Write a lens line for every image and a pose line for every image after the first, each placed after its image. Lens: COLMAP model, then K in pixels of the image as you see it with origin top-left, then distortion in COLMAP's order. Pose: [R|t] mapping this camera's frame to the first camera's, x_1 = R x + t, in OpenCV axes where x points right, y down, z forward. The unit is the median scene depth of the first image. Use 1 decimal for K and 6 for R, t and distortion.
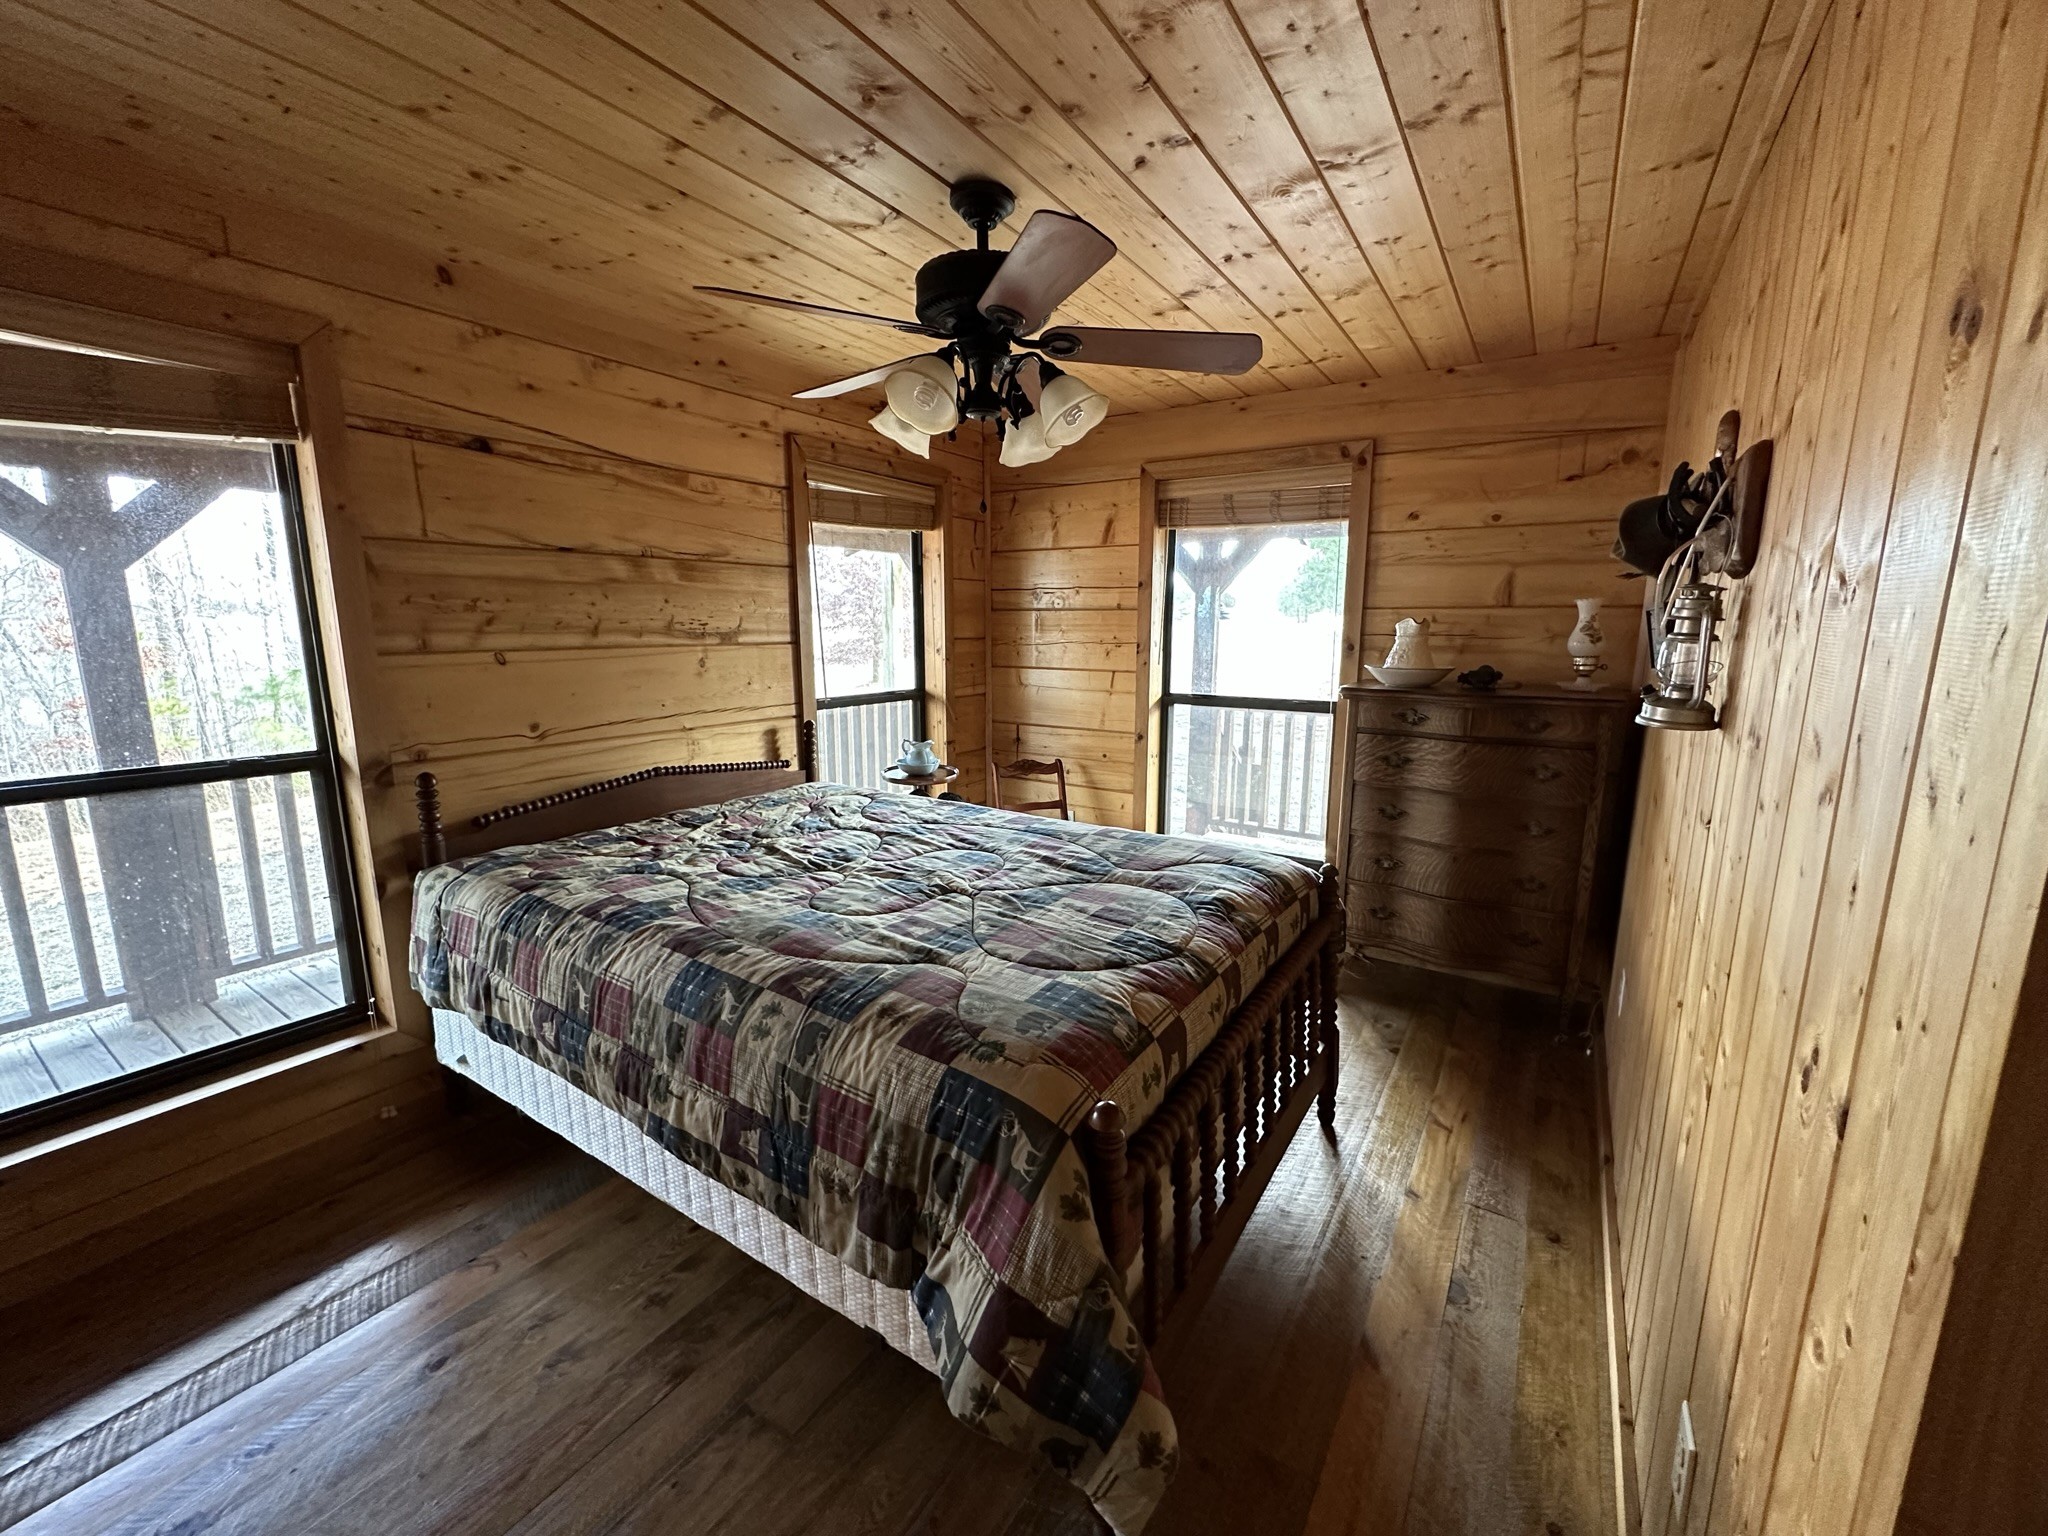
lens RADIAL K [[819.7, 0, 1013.8], [0, 819.7, 762.8], [0, 0, 1]] dist [-0.002068, 0.001157]
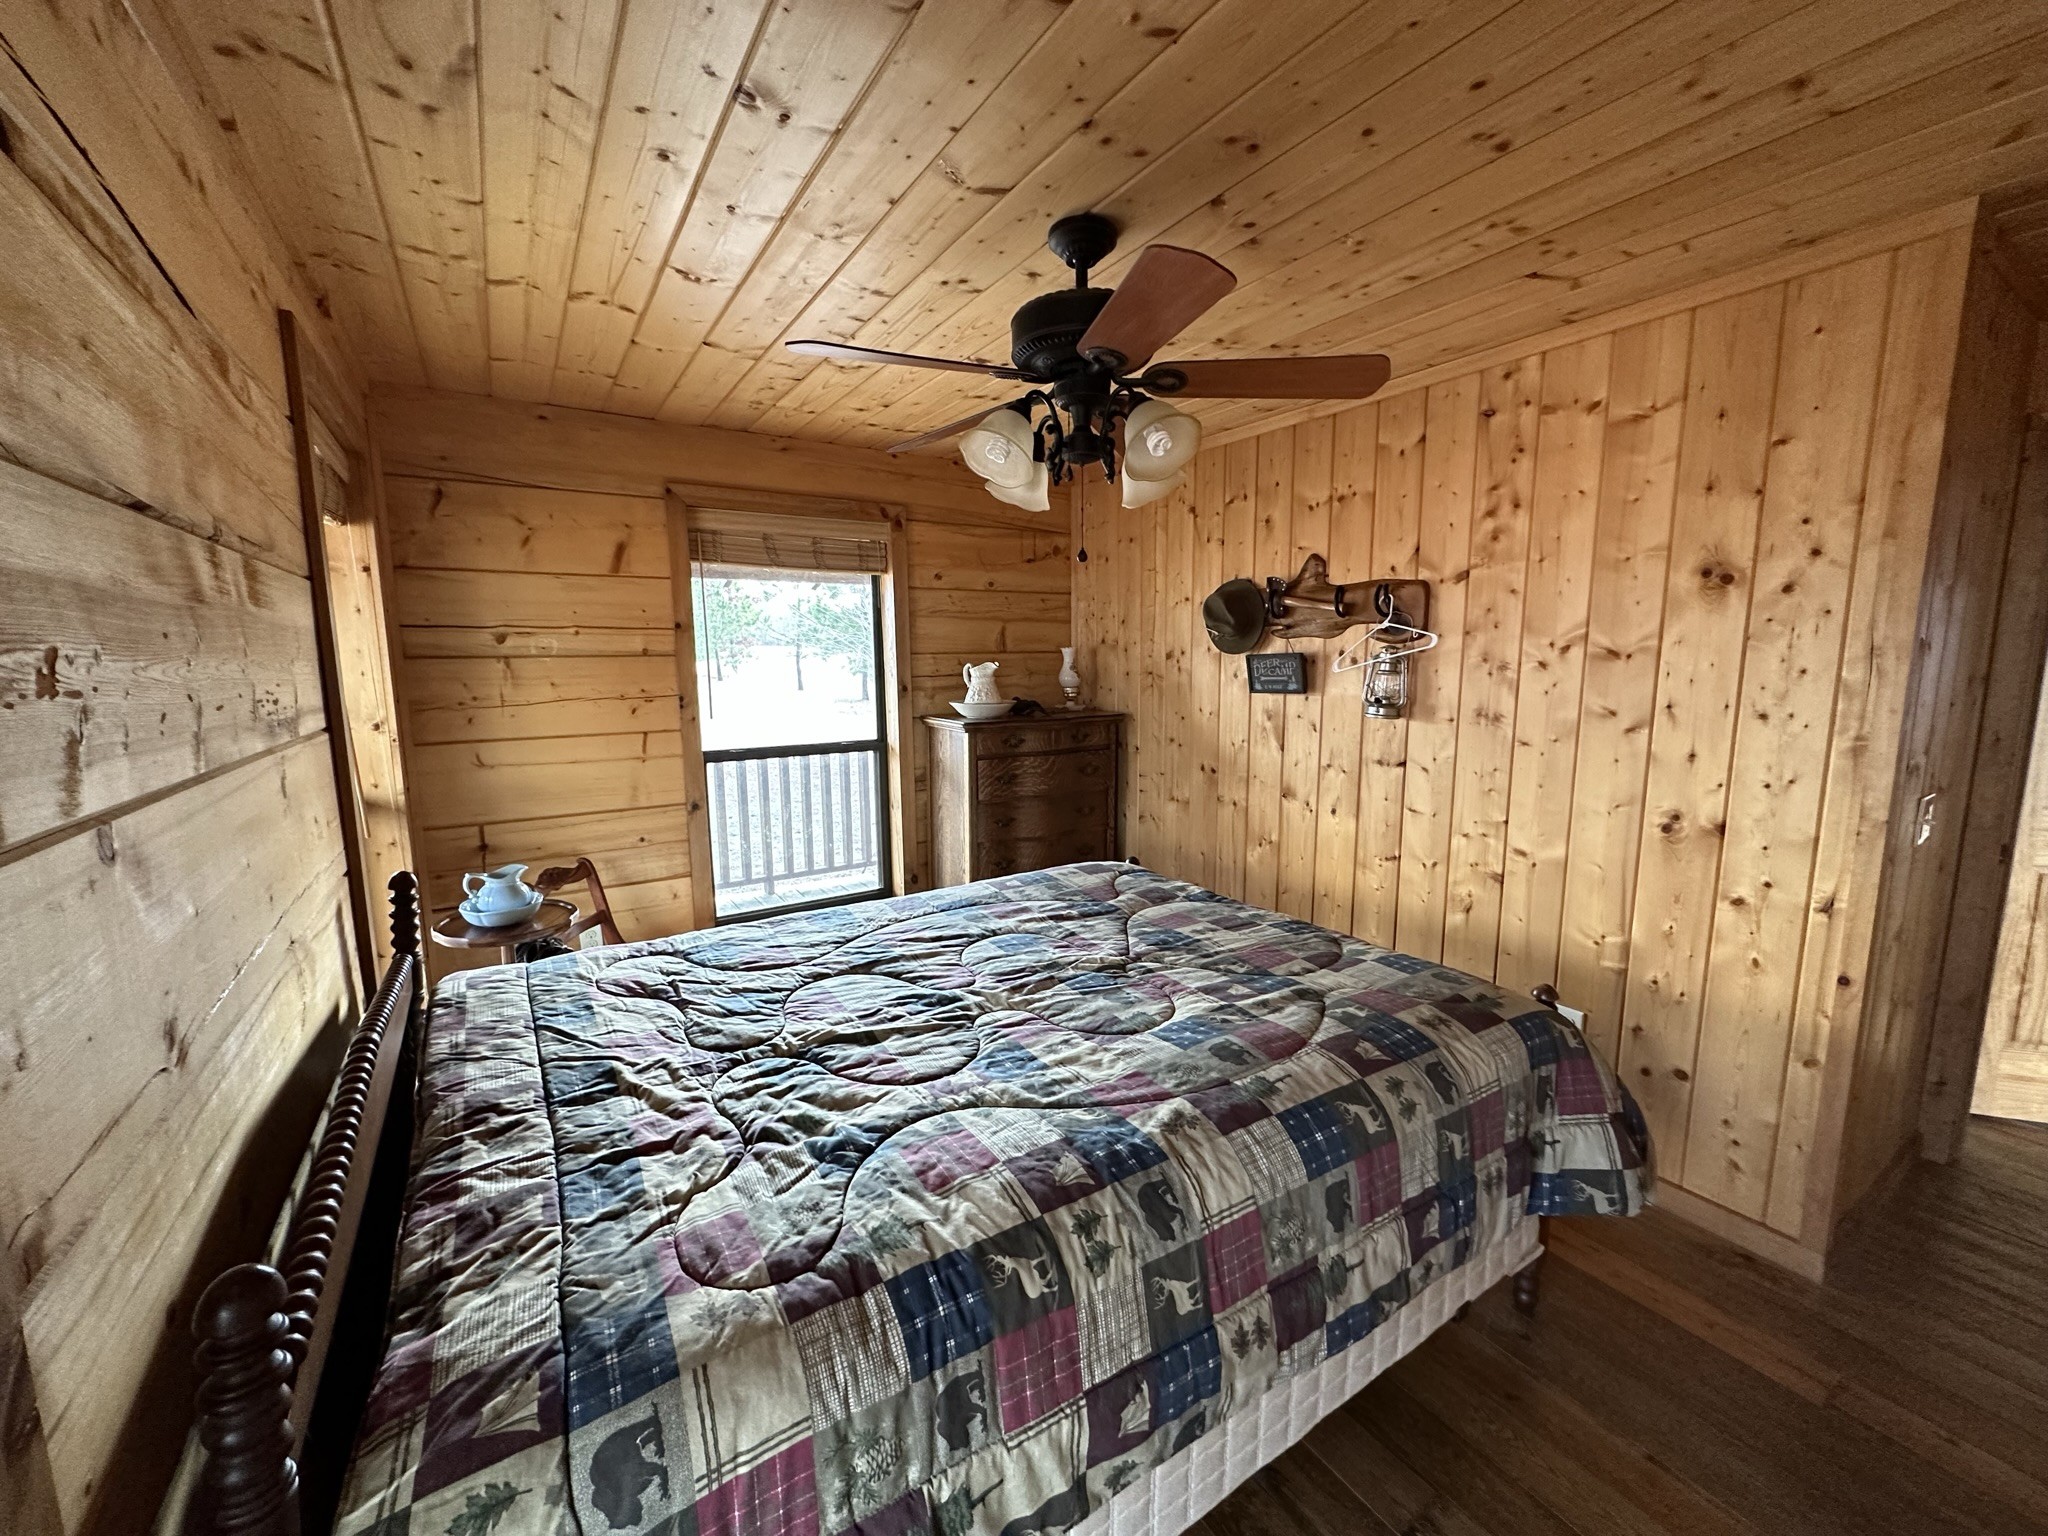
lens RADIAL K [[819.7, 0, 1026.1], [0, 819.7, 765.8], [0, 0, 1]] dist [-0.002068, 0.001157]
pose [[0.400849, -0.131352, 0.906679, -0.781212], [0.166822, 0.983588, 0.068740, -0.123798], [-0.900827, 0.123700, 0.416183, 0.572974]]
